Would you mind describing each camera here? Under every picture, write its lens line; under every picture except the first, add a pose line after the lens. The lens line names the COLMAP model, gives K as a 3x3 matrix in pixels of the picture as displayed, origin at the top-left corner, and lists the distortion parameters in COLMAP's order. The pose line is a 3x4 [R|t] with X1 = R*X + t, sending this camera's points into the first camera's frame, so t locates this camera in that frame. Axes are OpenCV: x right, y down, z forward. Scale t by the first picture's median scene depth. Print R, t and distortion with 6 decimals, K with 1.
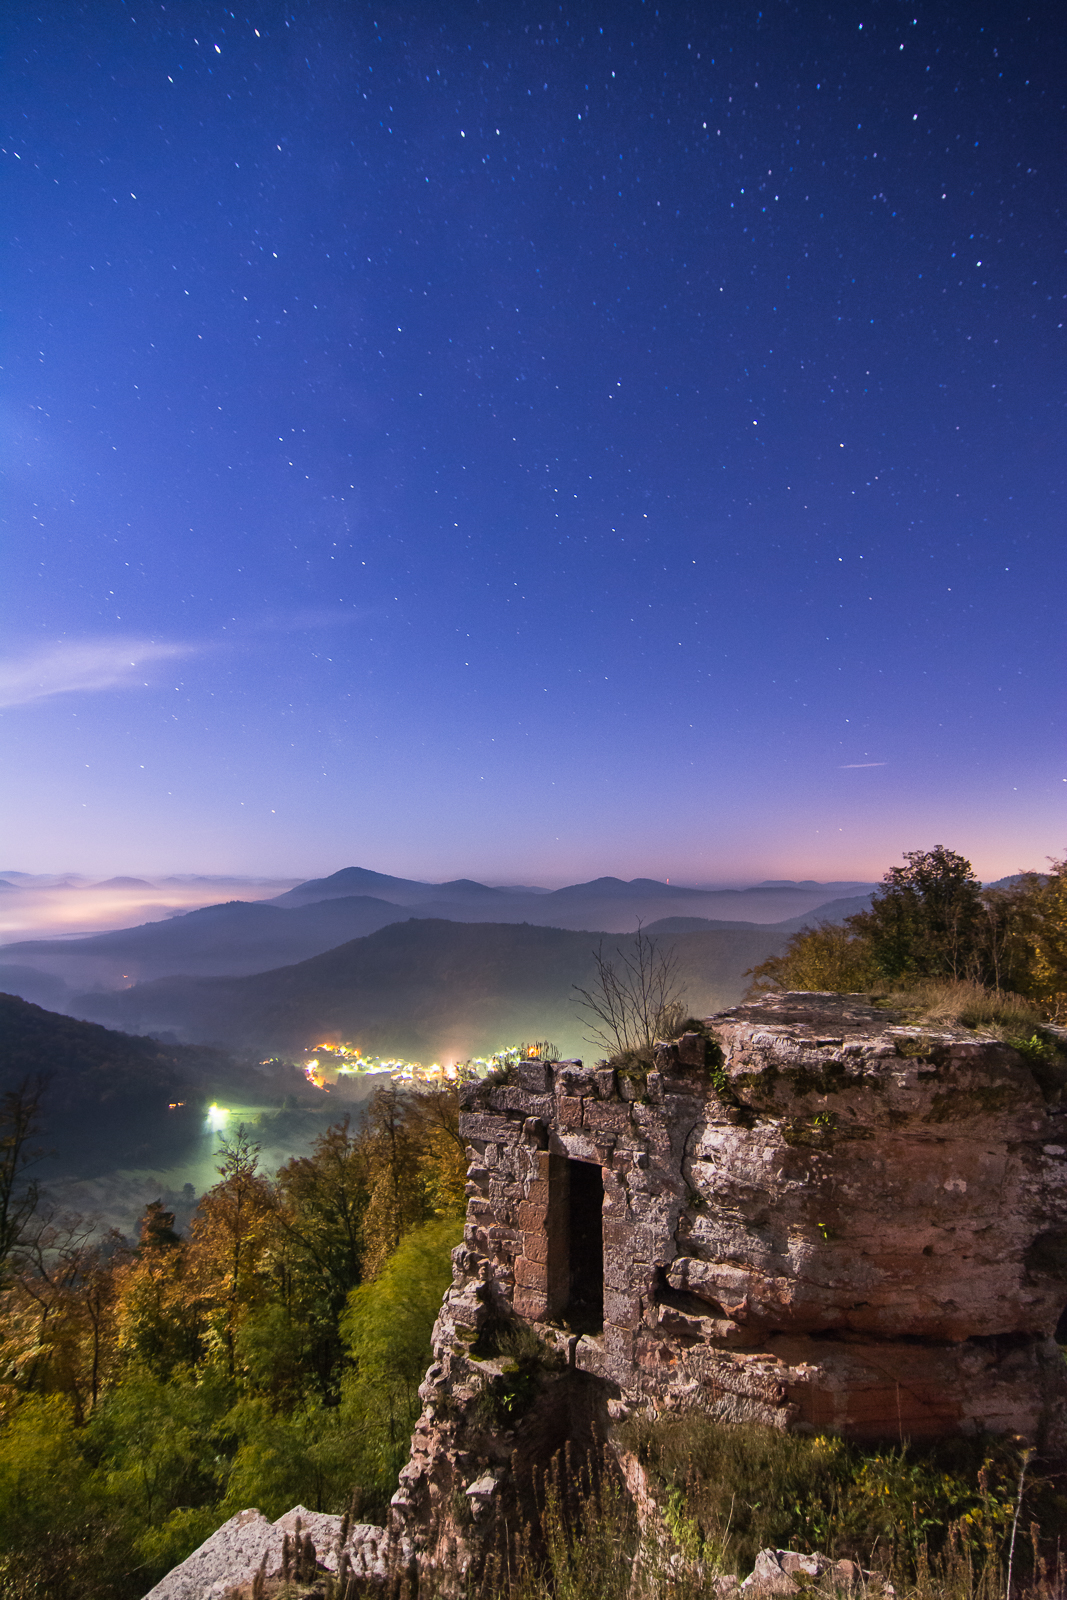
lens RADIAL K [[866.5, 0, 534.2], [0, 866.5, 806.1], [0, 0, 1]] dist [-0.003090, 0.000537]
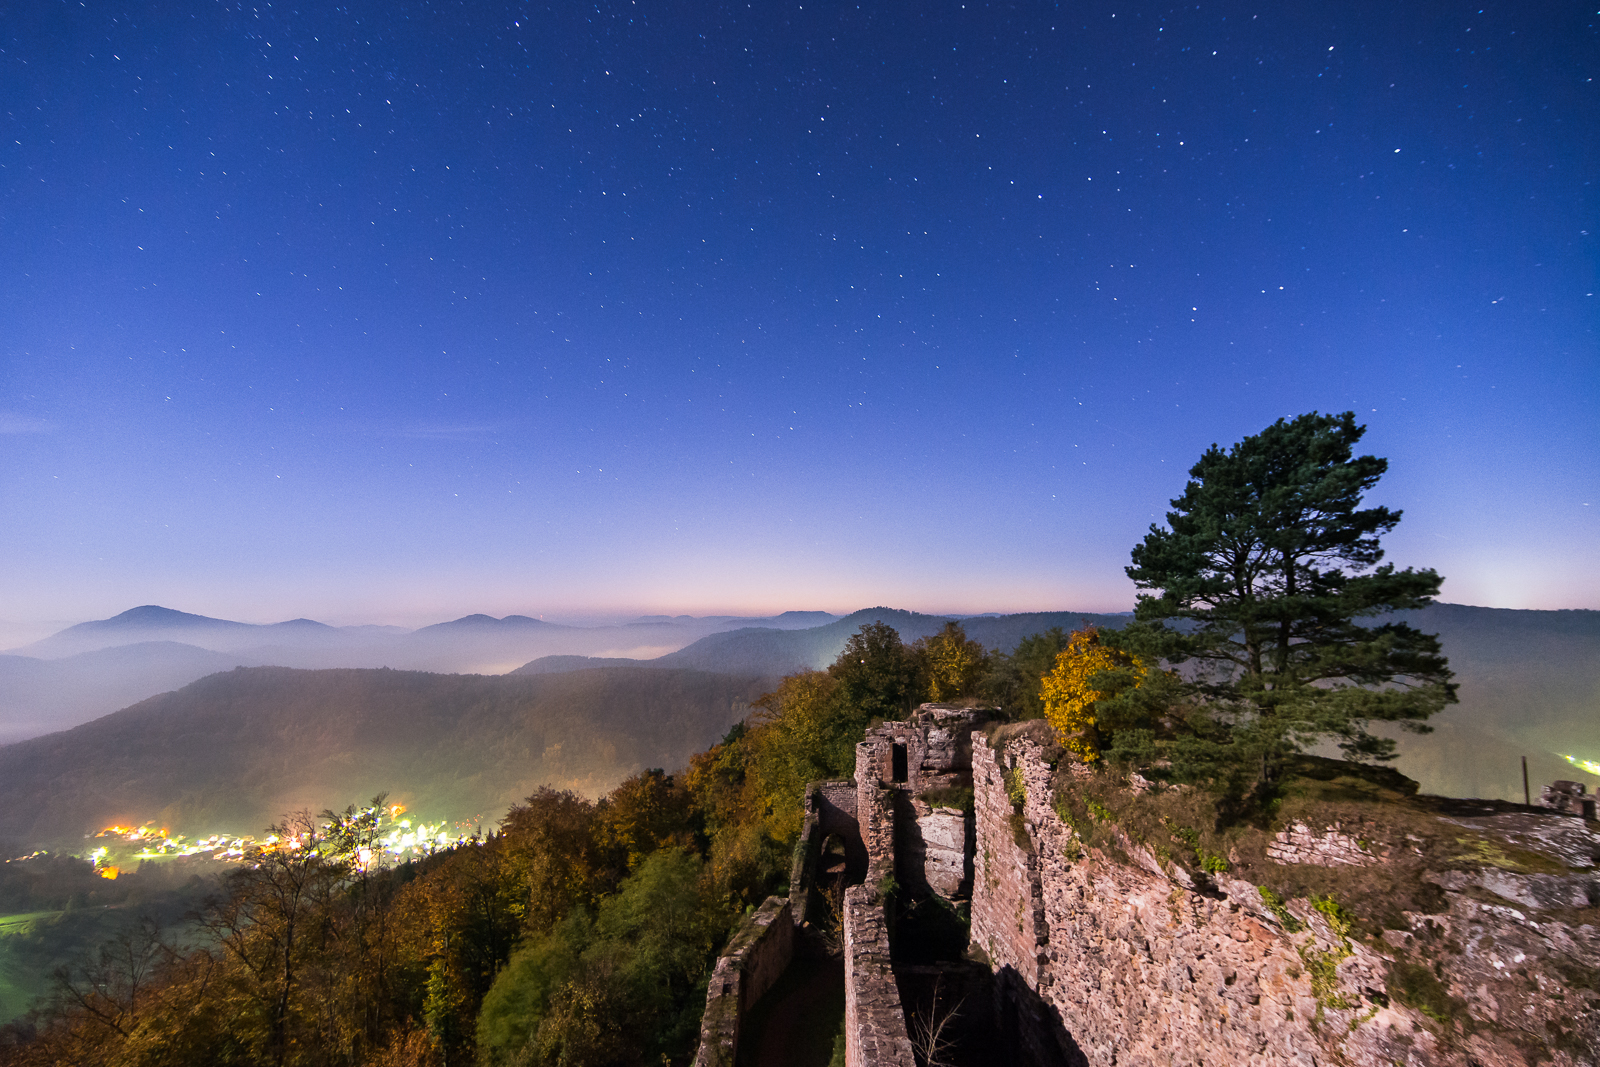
lens RADIAL K [[866.5, 0, 801.3], [0, 866.5, 528.1], [0, 0, 1]] dist [-0.003090, 0.000537]
pose [[0.910726, 0.029809, 0.411934, -2.387506], [-0.022929, 0.999503, -0.021637, -0.607047], [-0.412374, 0.010260, 0.910957, -2.968150]]
